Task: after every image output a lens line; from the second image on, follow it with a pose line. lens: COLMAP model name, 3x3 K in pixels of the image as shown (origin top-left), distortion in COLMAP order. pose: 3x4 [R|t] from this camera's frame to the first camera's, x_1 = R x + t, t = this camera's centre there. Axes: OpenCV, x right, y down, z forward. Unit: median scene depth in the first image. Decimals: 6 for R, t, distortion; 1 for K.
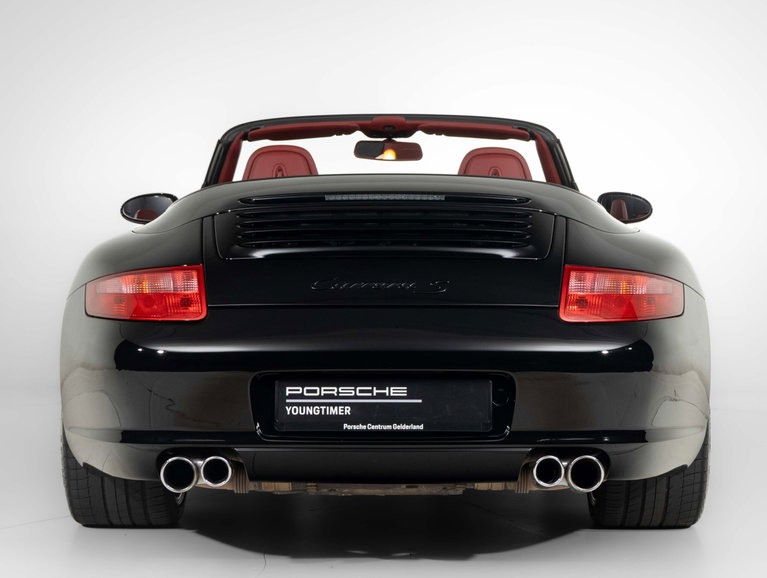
lens RADIAL K [[2078.2, 0, 384.3], [0, 2078.2, 286.5], [0, 0, 1]] dist [-0.079190, 0.000000]
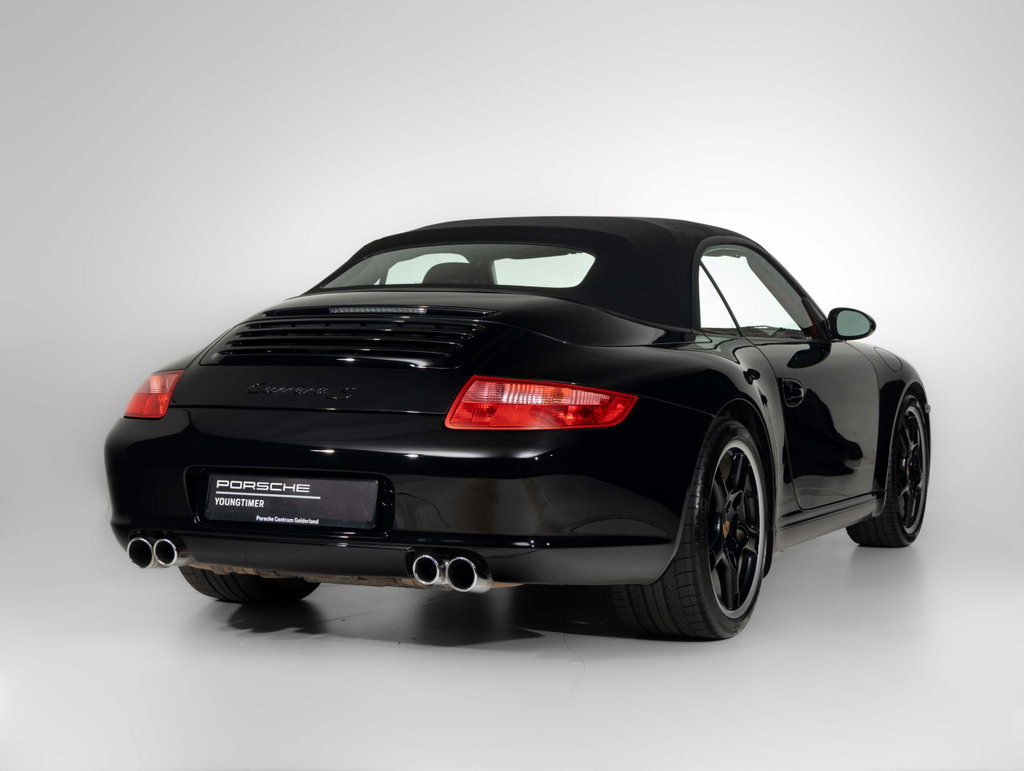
lens RADIAL K [[2138.1, 0, 512.0], [0, 2138.1, 386.5], [0, 0, 1]] dist [-0.104402, 0.000000]
pose [[0.894934, 0.019034, -0.445792, 0.598071], [-0.025459, 0.999640, -0.008428, 0.004220], [0.445472, 0.018892, 0.895097, 0.052069]]
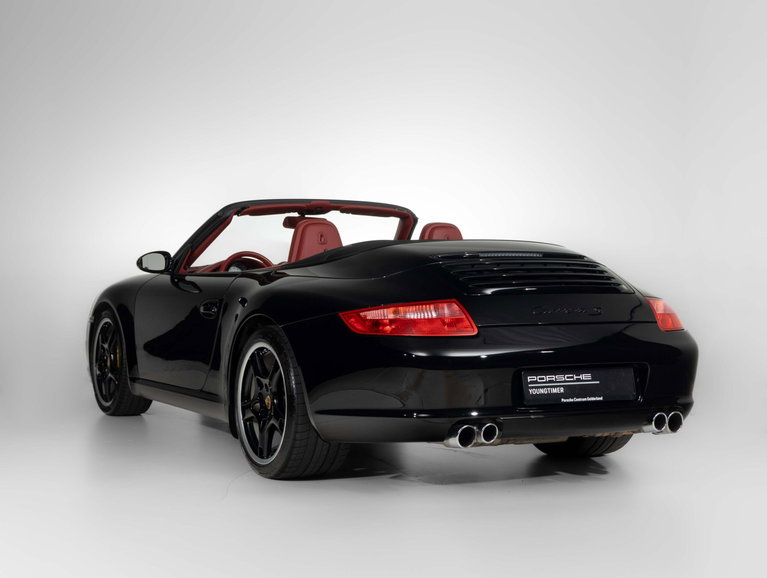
lens RADIAL K [[1502.1, 0, 386.8], [0, 1502.1, 290.2], [0, 0, 1]] dist [-0.109240, 0.000000]
pose [[0.876506, -0.008263, 0.481320, -0.677313], [0.019091, 0.999663, -0.017605, 0.001625], [-0.481012, 0.024620, 0.876368, 0.067464]]
